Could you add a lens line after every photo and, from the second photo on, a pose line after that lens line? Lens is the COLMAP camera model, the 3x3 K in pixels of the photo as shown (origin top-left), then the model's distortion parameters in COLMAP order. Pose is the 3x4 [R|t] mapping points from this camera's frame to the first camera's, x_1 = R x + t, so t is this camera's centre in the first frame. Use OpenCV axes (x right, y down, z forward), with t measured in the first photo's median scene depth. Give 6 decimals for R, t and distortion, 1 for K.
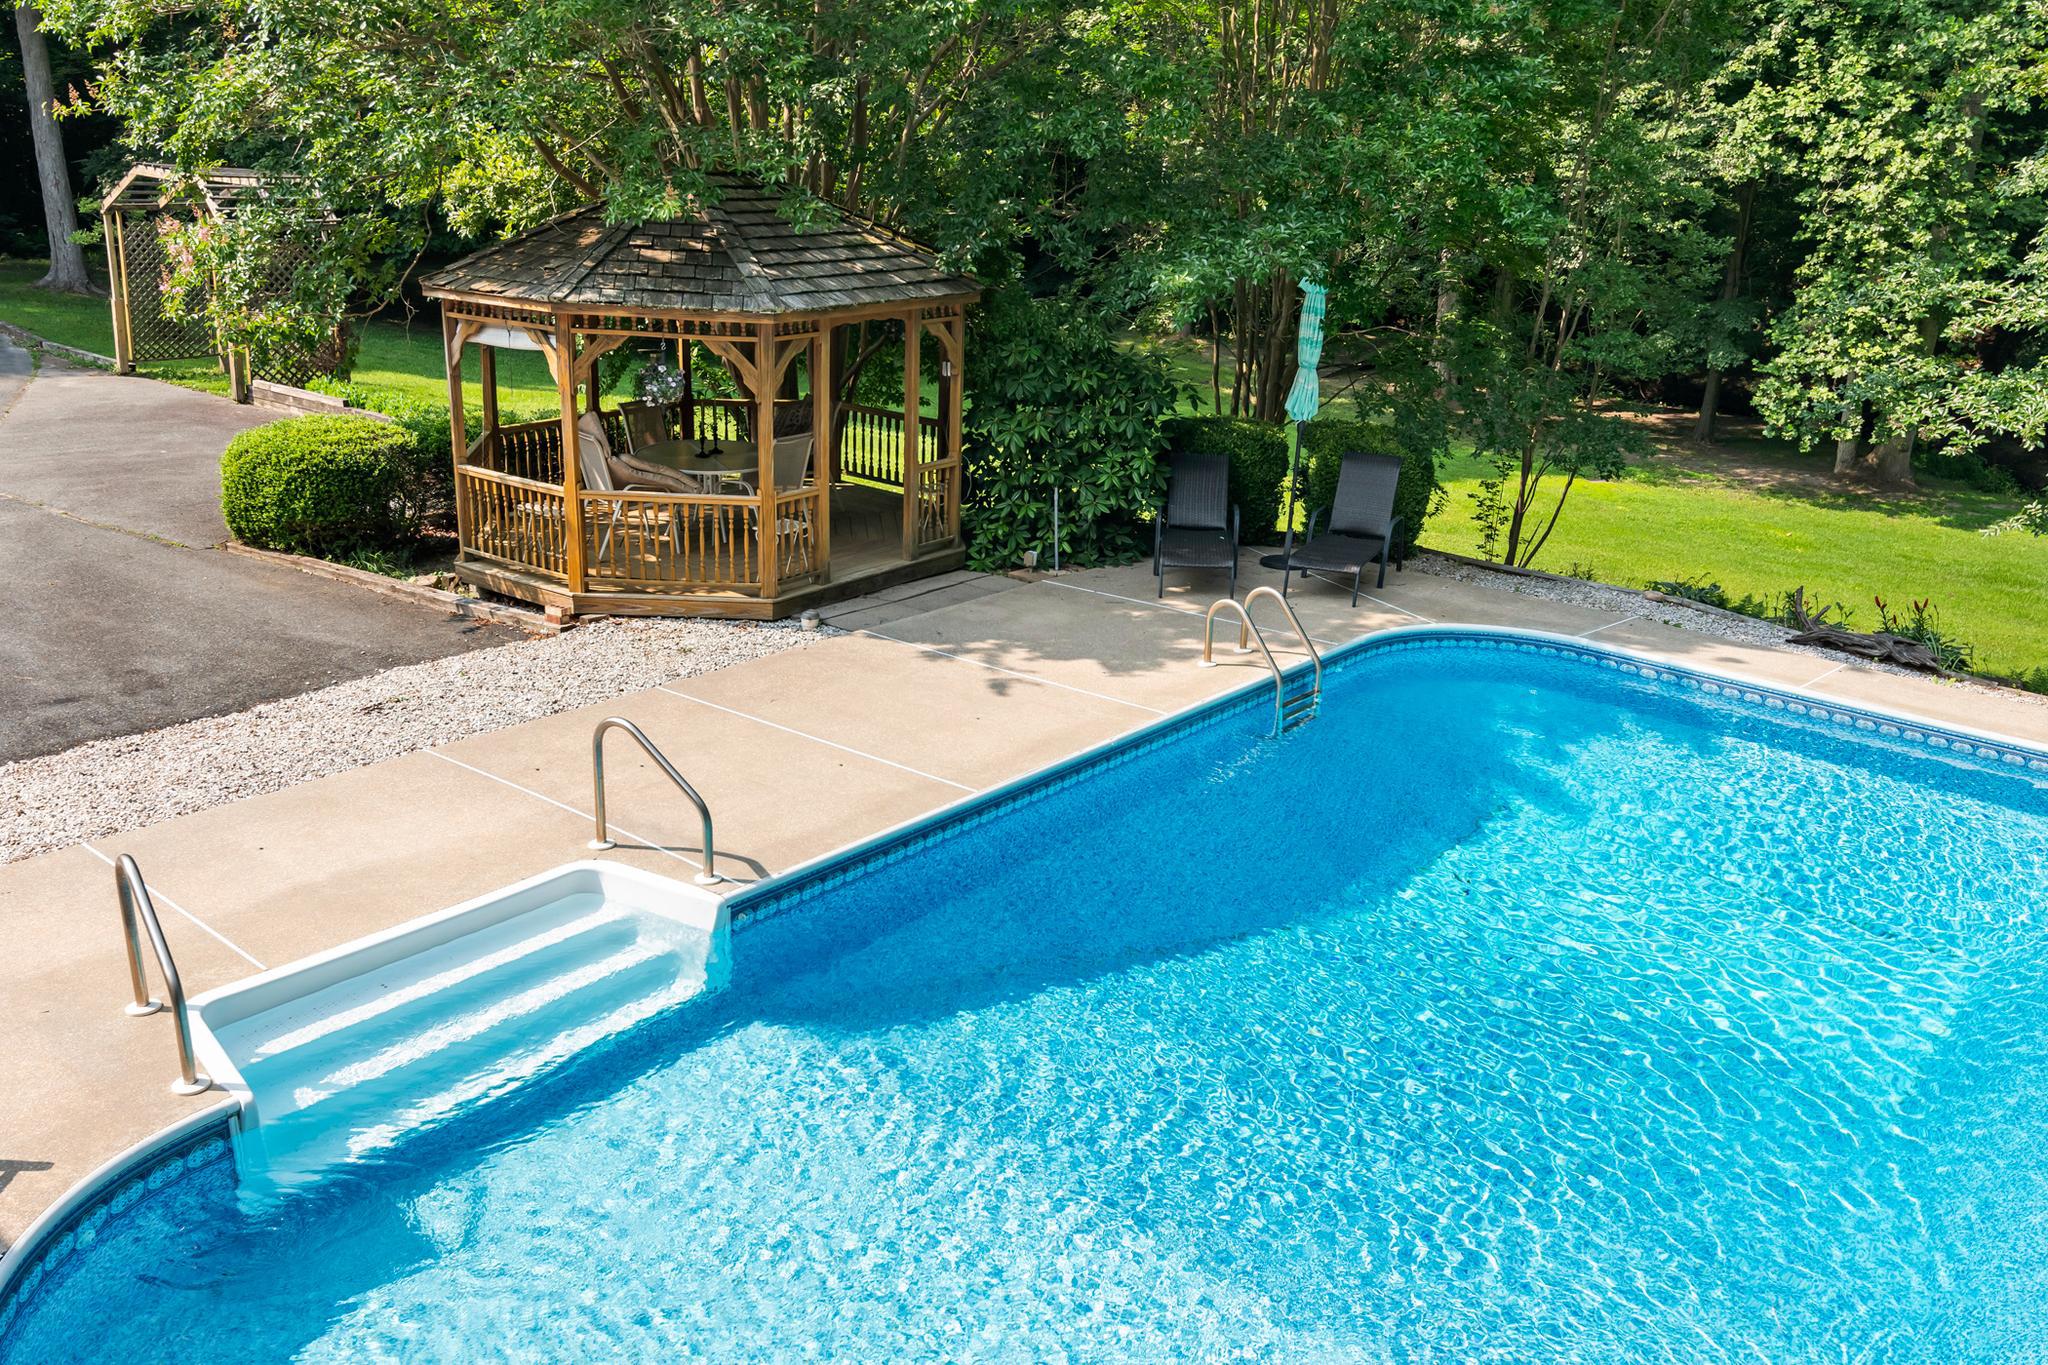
lens RADIAL K [[1728.8, 0, 1013.2], [0, 1728.8, 839.6], [0, 0, 1]] dist [-0.002157, -0.000665]
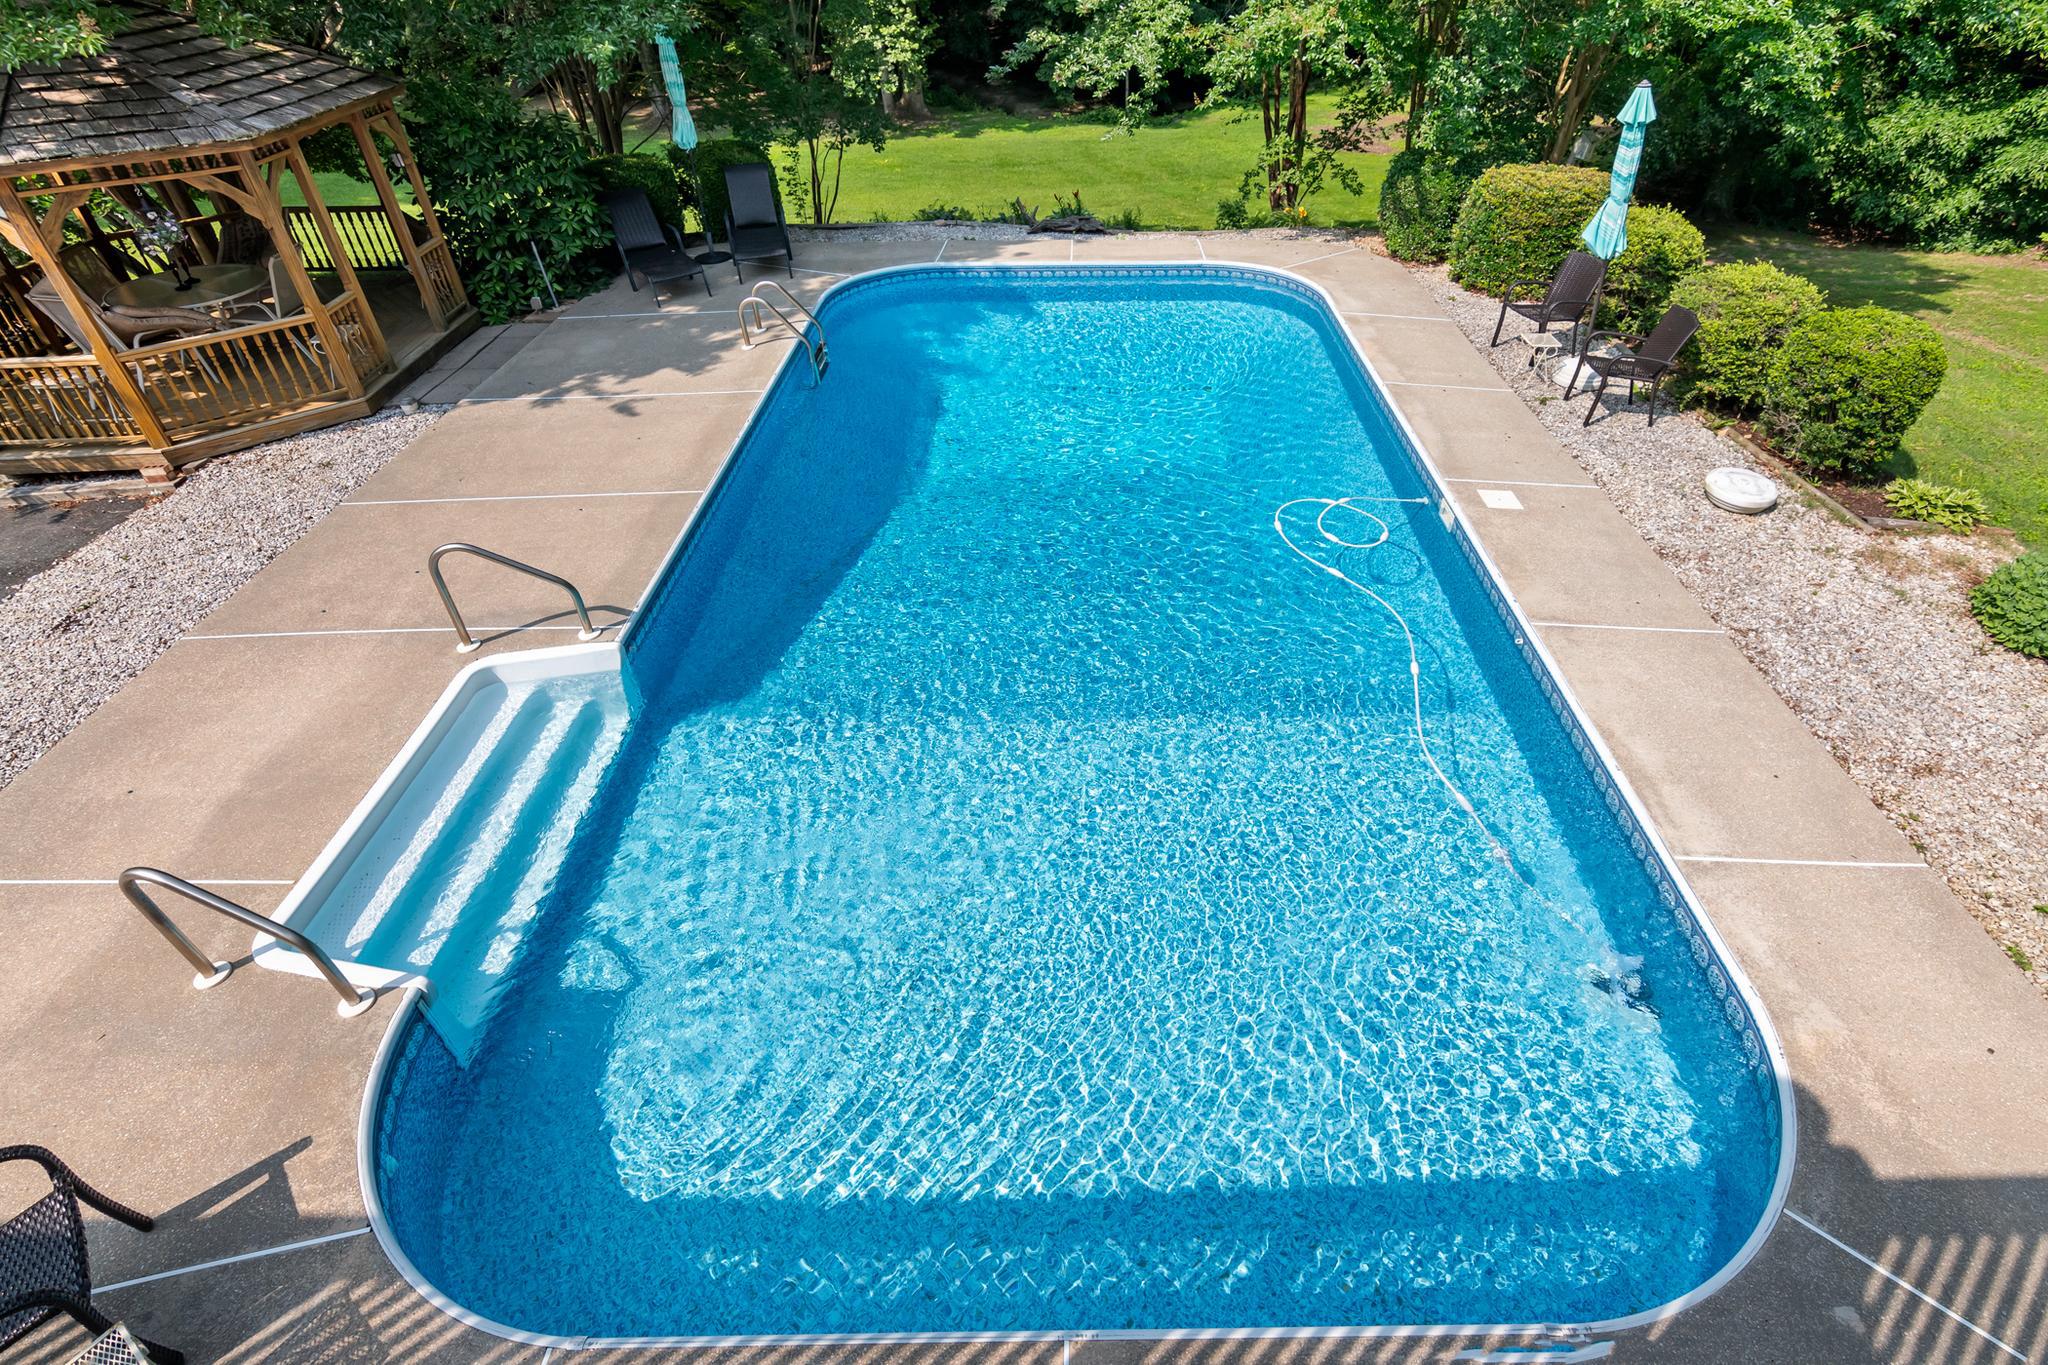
lens RADIAL K [[1008.9, 0, 1022.6], [0, 1008.9, 675.7], [0, 0, 1]] dist [-0.000442, 0.000928]
pose [[0.747104, -0.450085, 0.489141, -0.228692], [0.290927, 0.883059, 0.368195, -0.094912], [-0.597660, -0.132775, 0.790679, 0.157445]]
